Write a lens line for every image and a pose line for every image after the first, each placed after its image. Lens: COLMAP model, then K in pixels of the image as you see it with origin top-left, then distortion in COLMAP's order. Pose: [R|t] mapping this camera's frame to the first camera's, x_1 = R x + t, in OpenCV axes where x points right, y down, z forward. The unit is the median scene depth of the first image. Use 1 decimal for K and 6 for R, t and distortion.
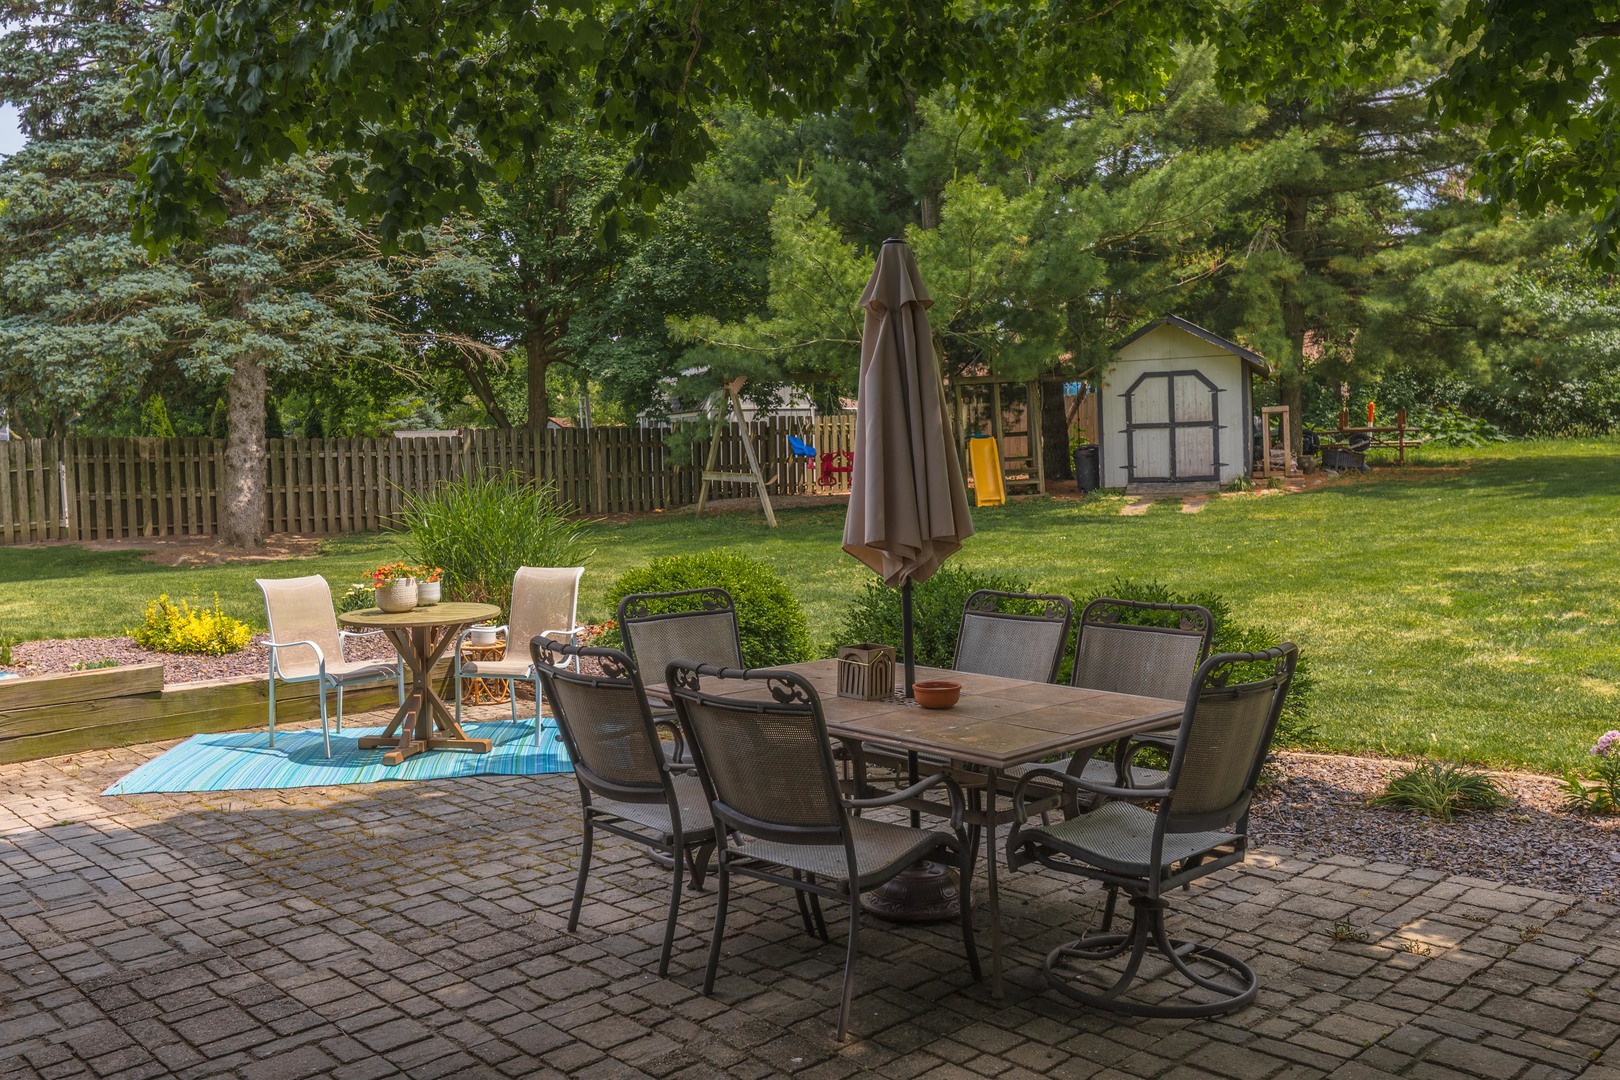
lens RADIAL K [[1368.8, 0, 814.6], [0, 1368.8, 498.2], [0, 0, 1]] dist [-0.002460, 0.002957]
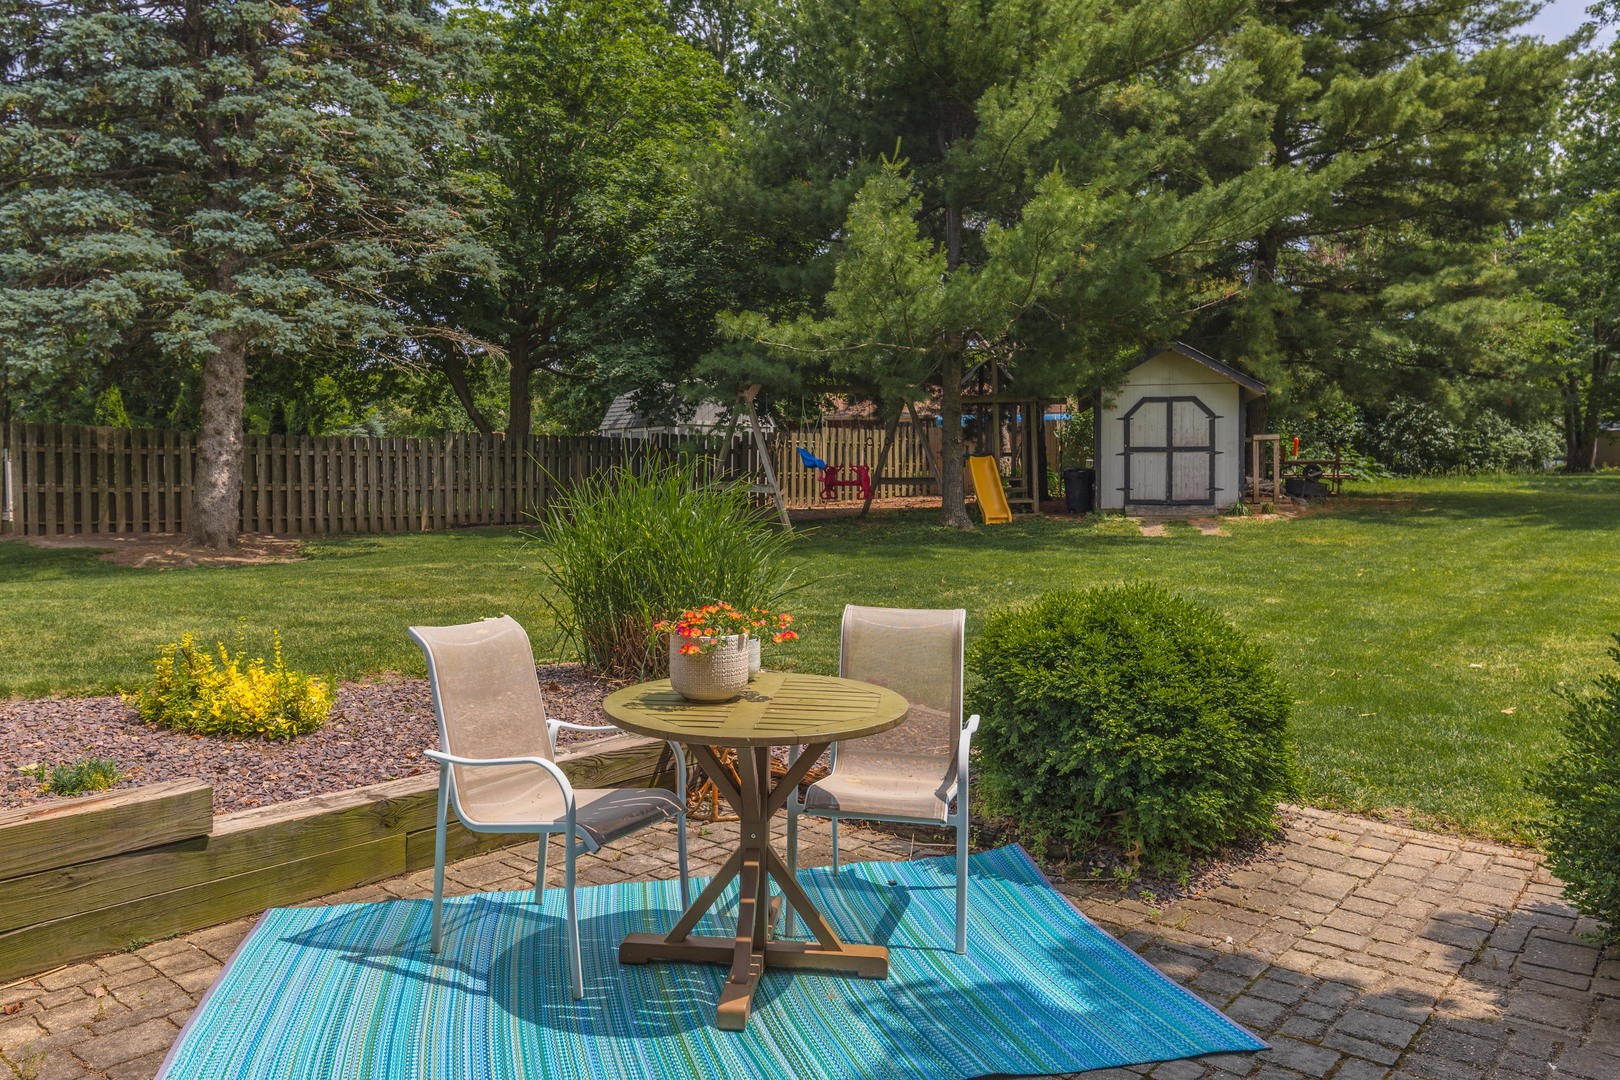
lens RADIAL K [[1142.9, 0, 810.2], [0, 1142.9, 507.6], [0, 0, 1]] dist [-0.003184, 0.000273]
pose [[0.993355, 0.027533, 0.111746, -0.121063], [-0.026784, 0.999608, -0.008205, 0.005259], [-0.111928, 0.005158, 0.993703, 0.217241]]
